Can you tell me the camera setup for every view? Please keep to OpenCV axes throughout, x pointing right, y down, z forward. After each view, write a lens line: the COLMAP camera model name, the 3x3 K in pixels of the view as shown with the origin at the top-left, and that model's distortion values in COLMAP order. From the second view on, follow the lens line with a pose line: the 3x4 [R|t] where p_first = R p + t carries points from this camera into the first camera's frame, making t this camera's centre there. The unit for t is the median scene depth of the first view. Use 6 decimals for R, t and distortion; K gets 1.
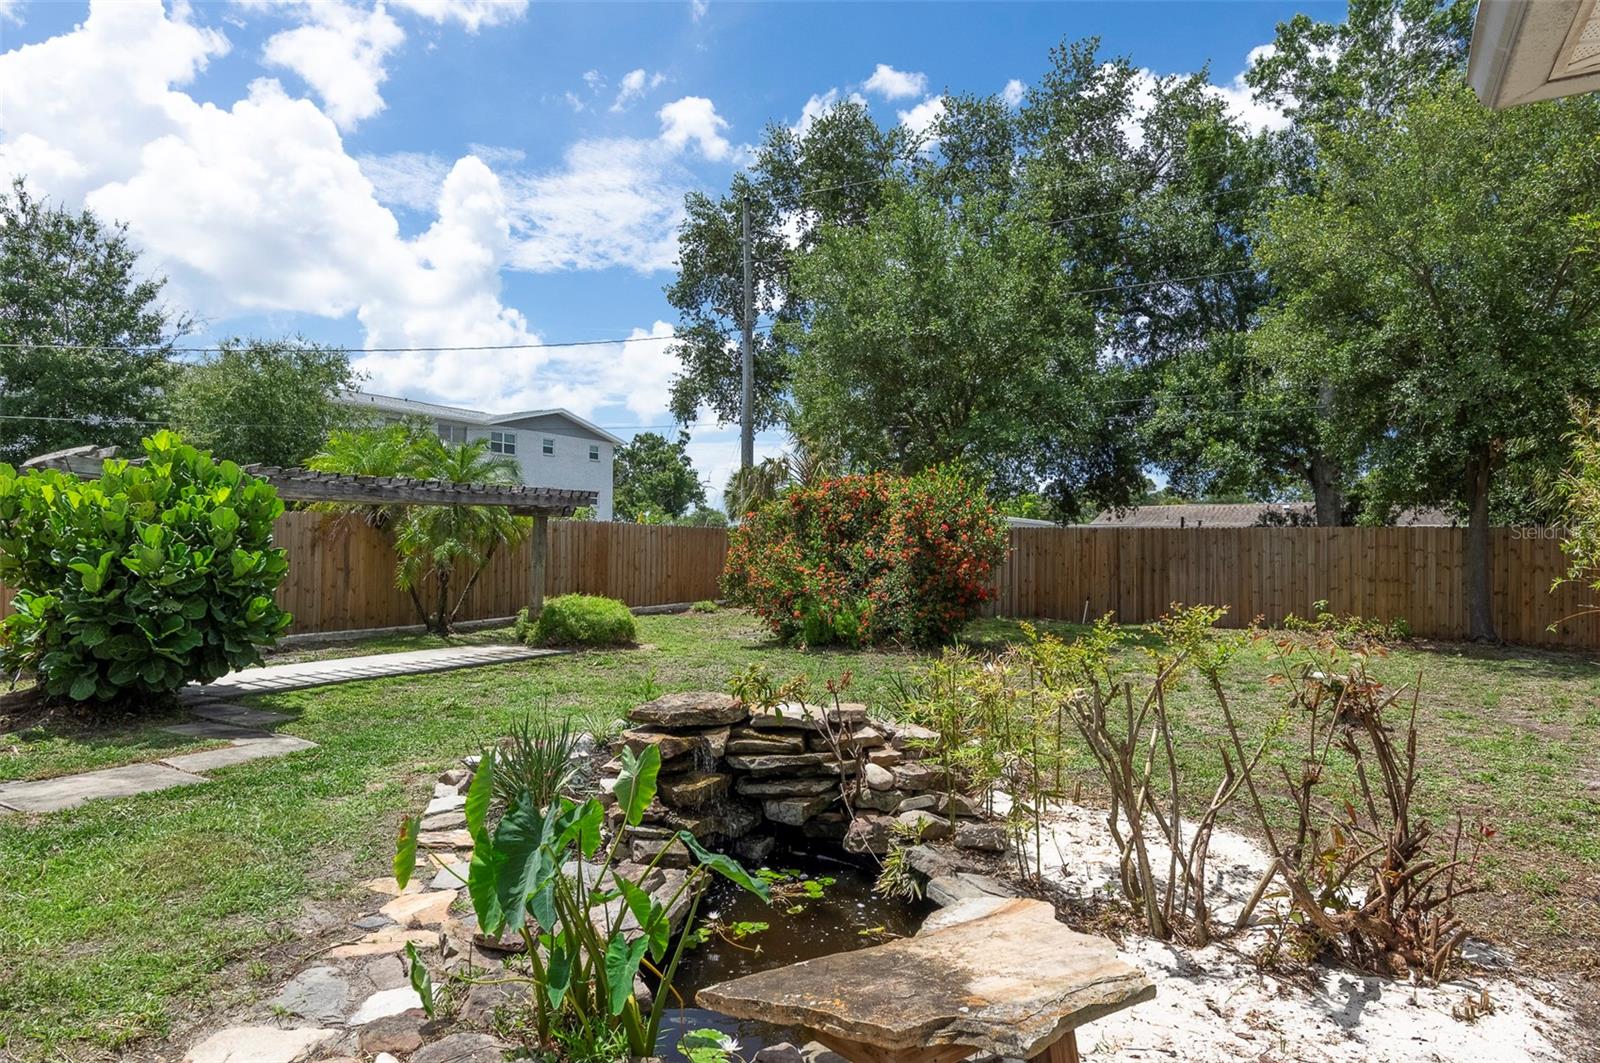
lens RADIAL K [[921.1, 0, 793.9], [0, 921.1, 534.9], [0, 0, 1]] dist [-0.002113, -0.005019]
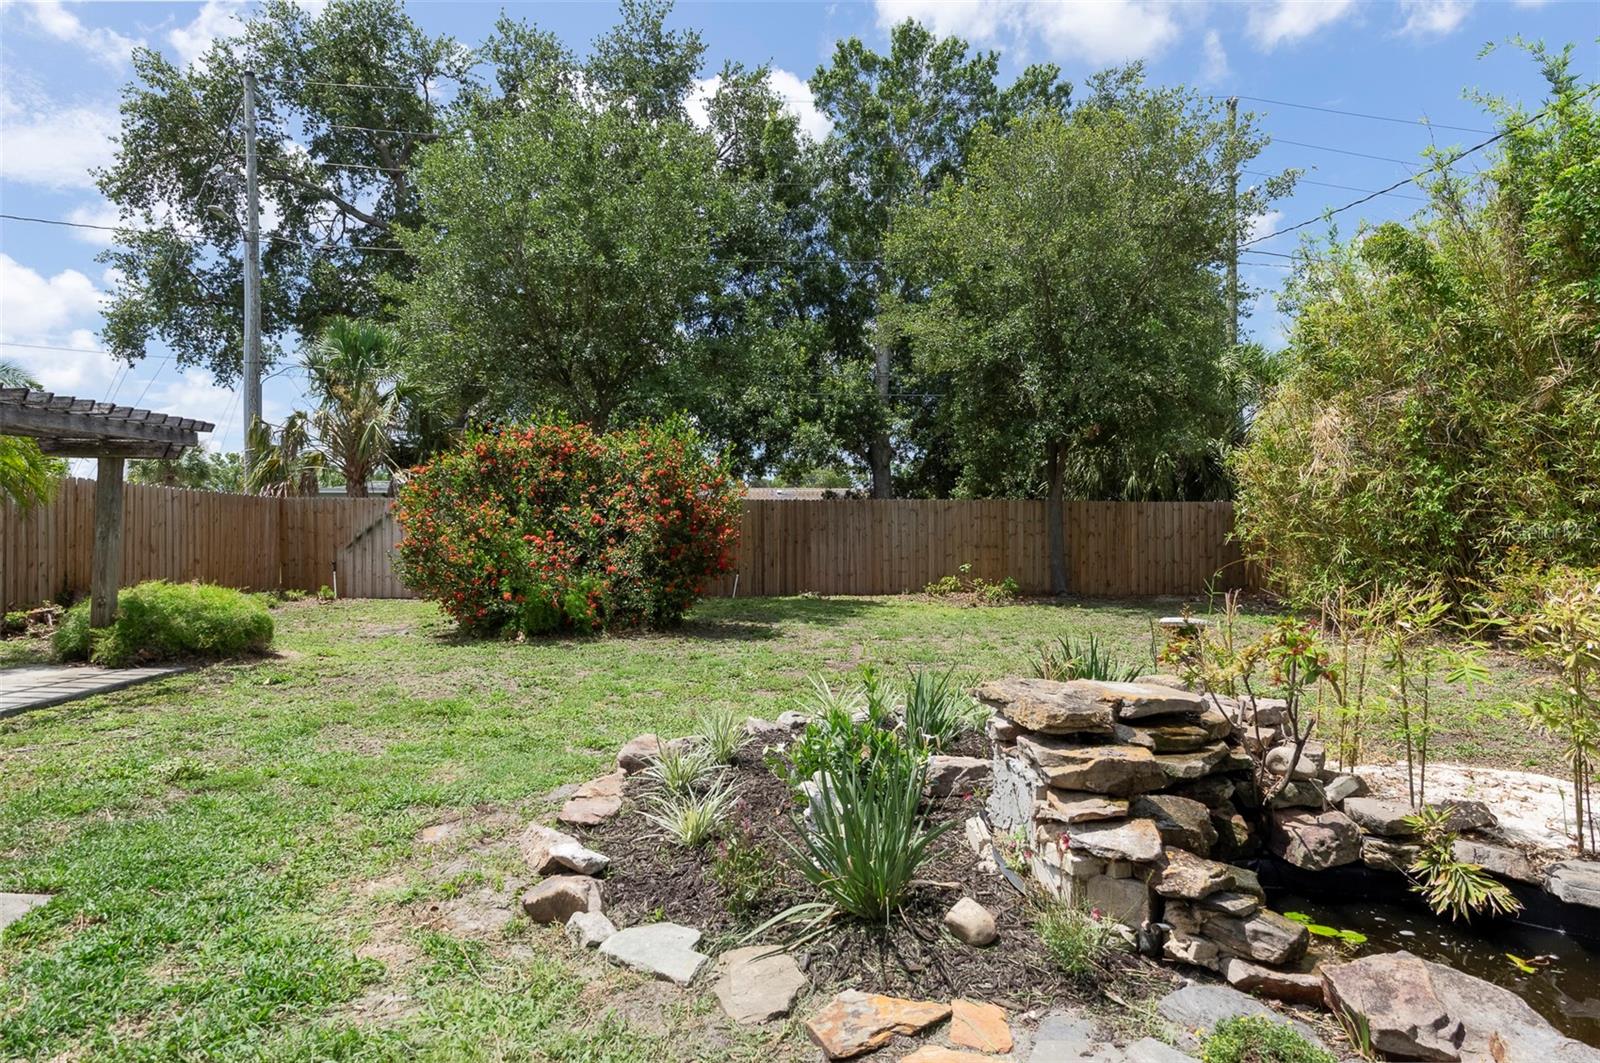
lens RADIAL K [[921.1, 0, 794.7], [0, 921.1, 539.9], [0, 0, 1]] dist [-0.002113, -0.005019]
pose [[0.826216, -0.010367, 0.563258, -0.239102], [-0.000377, 0.999820, 0.018955, 0.023024], [-0.563353, -0.015873, 0.826063, 0.217647]]
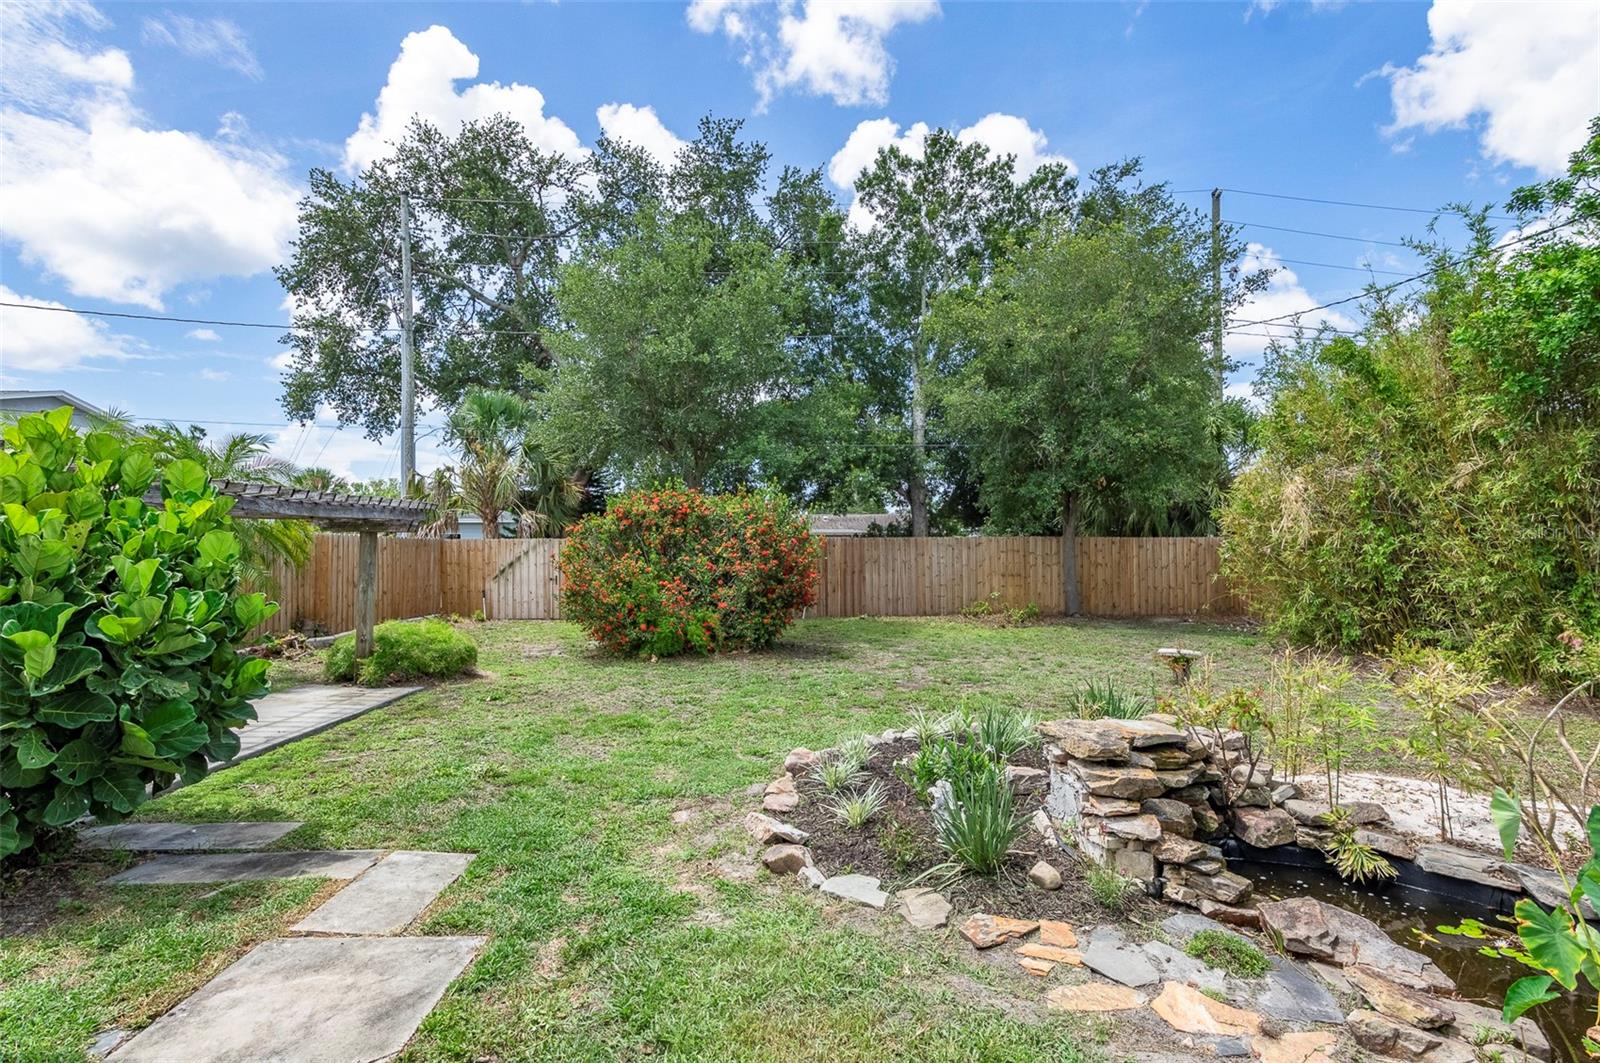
lens RADIAL K [[808.1, 0, 791.6], [0, 808.1, 539.3], [0, 0, 1]] dist [0.005039, -0.000374]
pose [[0.851749, -0.007465, 0.523897, -0.327843], [0.005720, 0.999971, 0.004950, -0.014606], [-0.523919, -0.001219, 0.851767, 0.157581]]
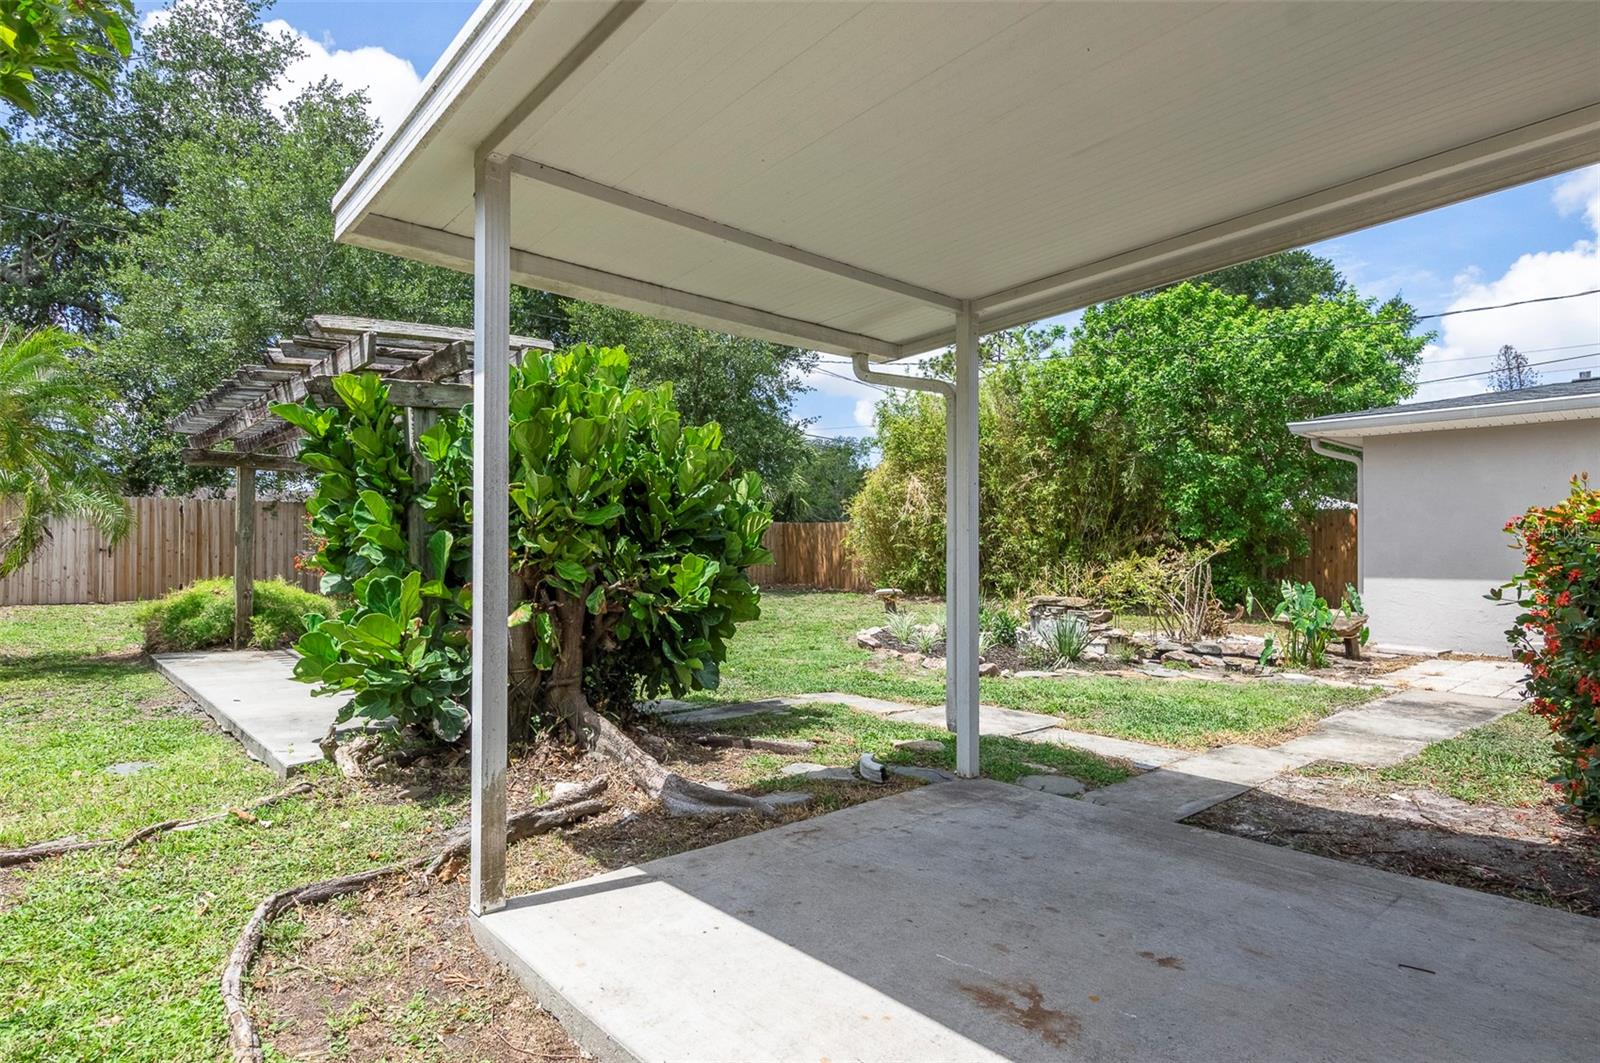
lens RADIAL K [[877.0, 0, 799.3], [0, 877.0, 538.3], [0, 0, 1]] dist [-0.005827, -0.001571]
pose [[0.280326, 0.003049, 0.959900, -0.789929], [-0.021475, 0.999765, 0.003095, 0.021760], [-0.959665, -0.021481, 0.280325, 0.387876]]
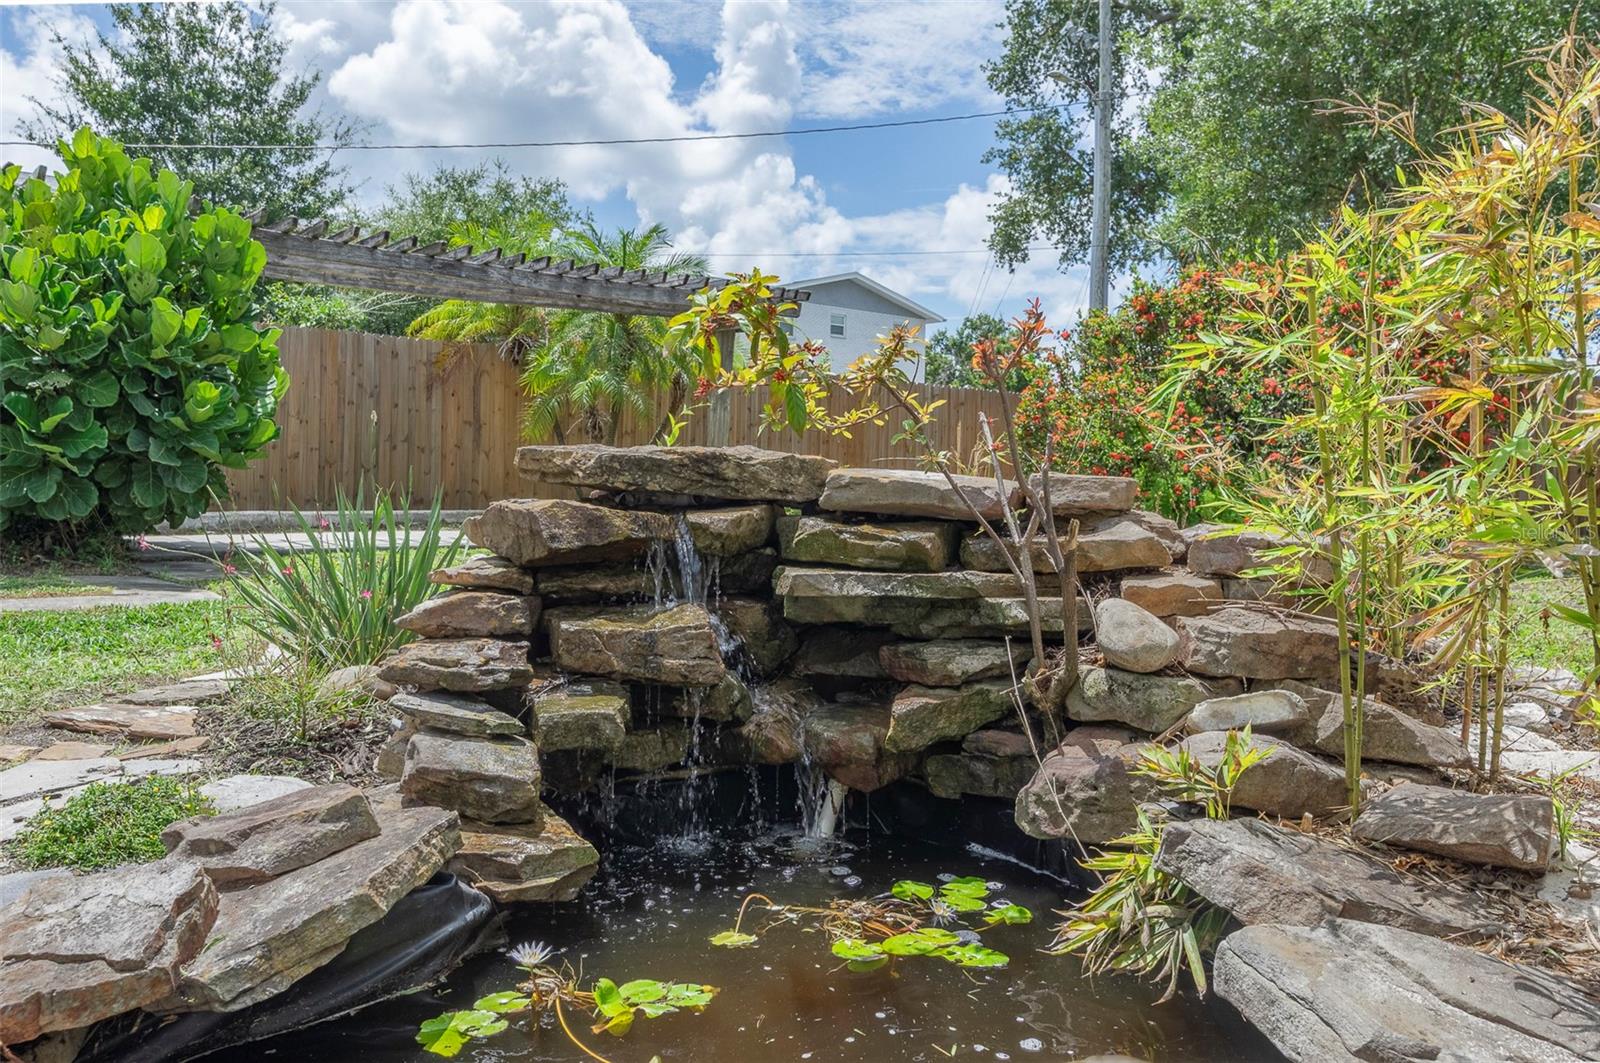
lens RADIAL K [[1232.7, 0, 792.5], [0, 1232.7, 536.2], [0, 0, 1]] dist [-0.007237, 0.007700]
pose [[0.950508, 0.025774, -0.309630, 0.040347], [-0.008410, 0.998323, 0.057283, 0.071622], [0.310587, -0.051844, 0.949130, 0.186666]]
